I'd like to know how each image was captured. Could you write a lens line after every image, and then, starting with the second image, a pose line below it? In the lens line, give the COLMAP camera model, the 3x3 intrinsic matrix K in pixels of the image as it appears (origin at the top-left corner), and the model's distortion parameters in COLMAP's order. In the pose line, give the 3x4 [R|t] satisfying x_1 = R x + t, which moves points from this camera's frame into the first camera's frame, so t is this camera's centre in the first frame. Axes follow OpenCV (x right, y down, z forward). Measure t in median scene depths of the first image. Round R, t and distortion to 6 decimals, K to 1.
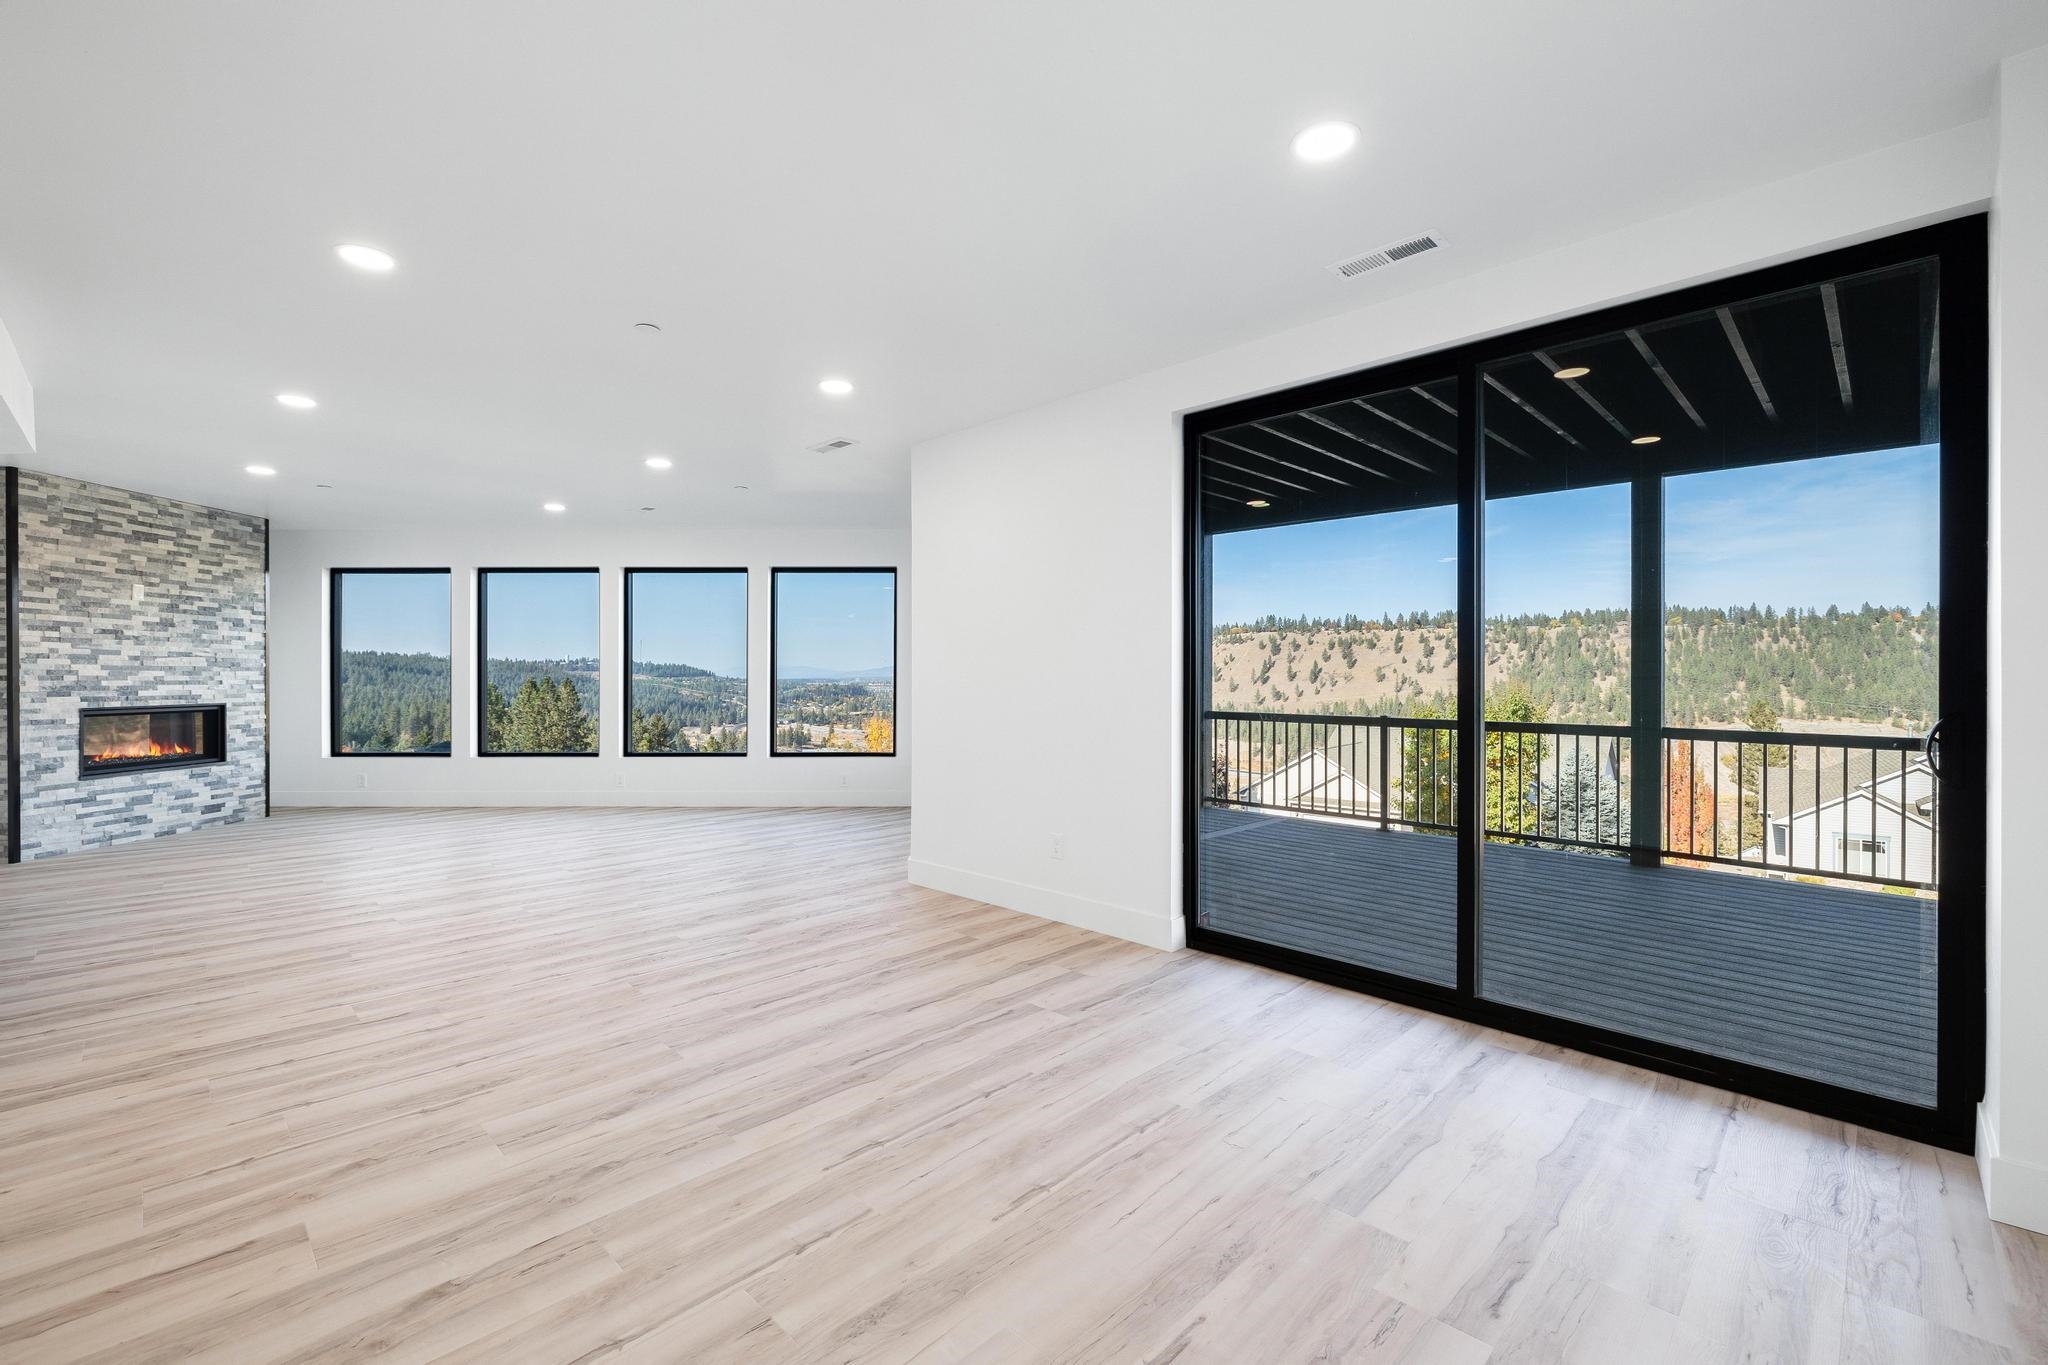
lens RADIAL K [[871.6, 0, 1064.5], [0, 871.6, 675.8], [0, 0, 1]] dist [0.000435, 0.000103]
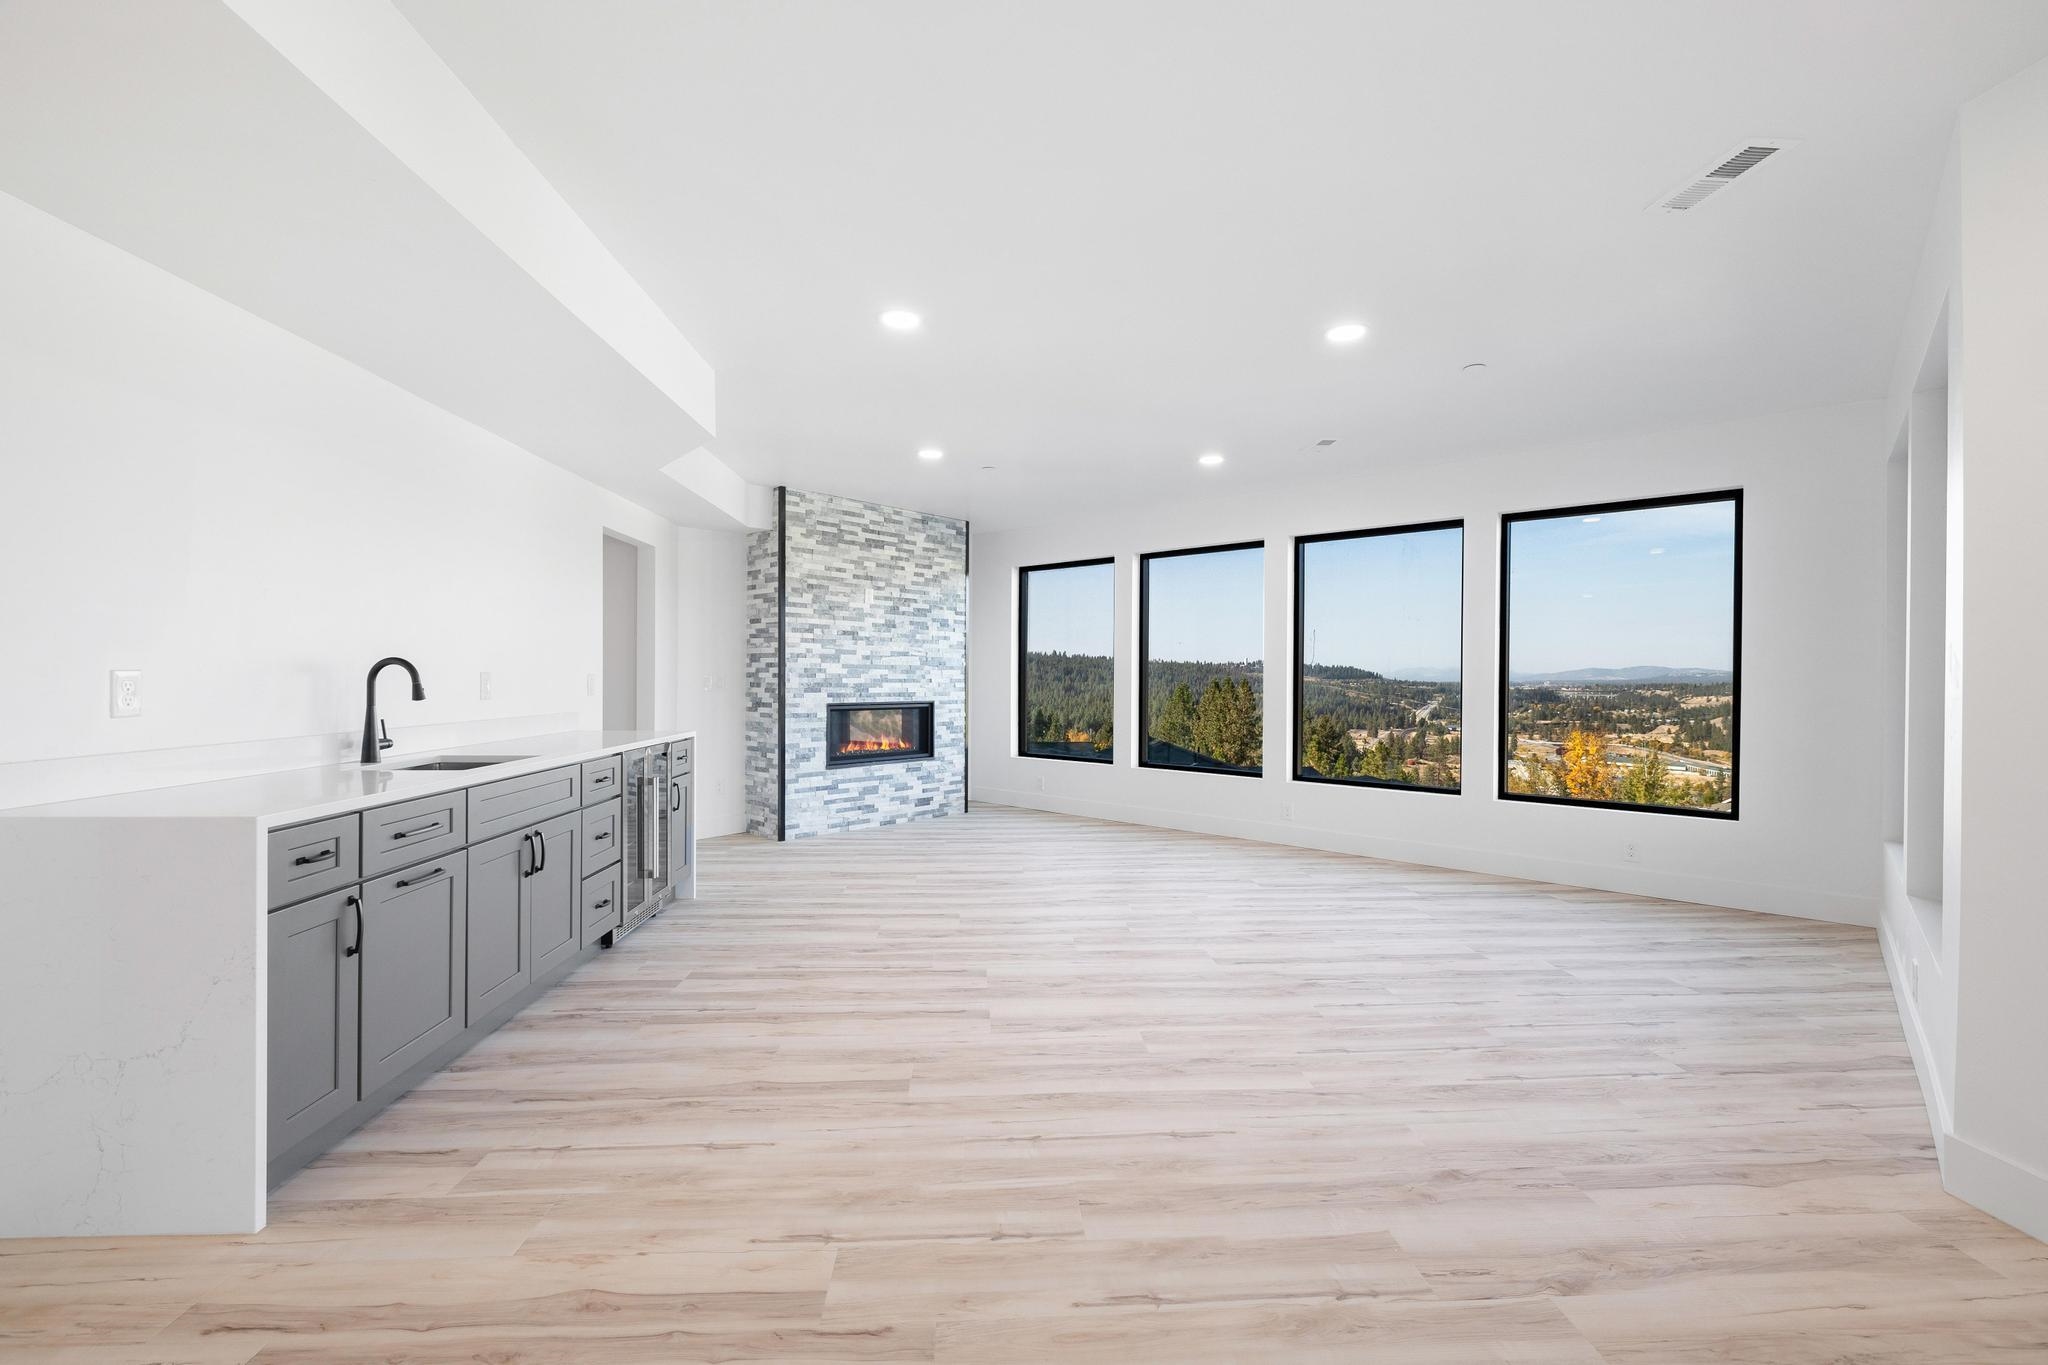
lens RADIAL K [[851.3, 0, 1024.8], [0, 851.3, 676.8], [0, 0, 1]] dist [-0.002400, -0.000324]
pose [[0.714129, 0.005142, -0.699996, -0.187325], [-0.006135, 0.999981, 0.001087, 0.001193], [0.699988, 0.003519, 0.714146, 0.374158]]
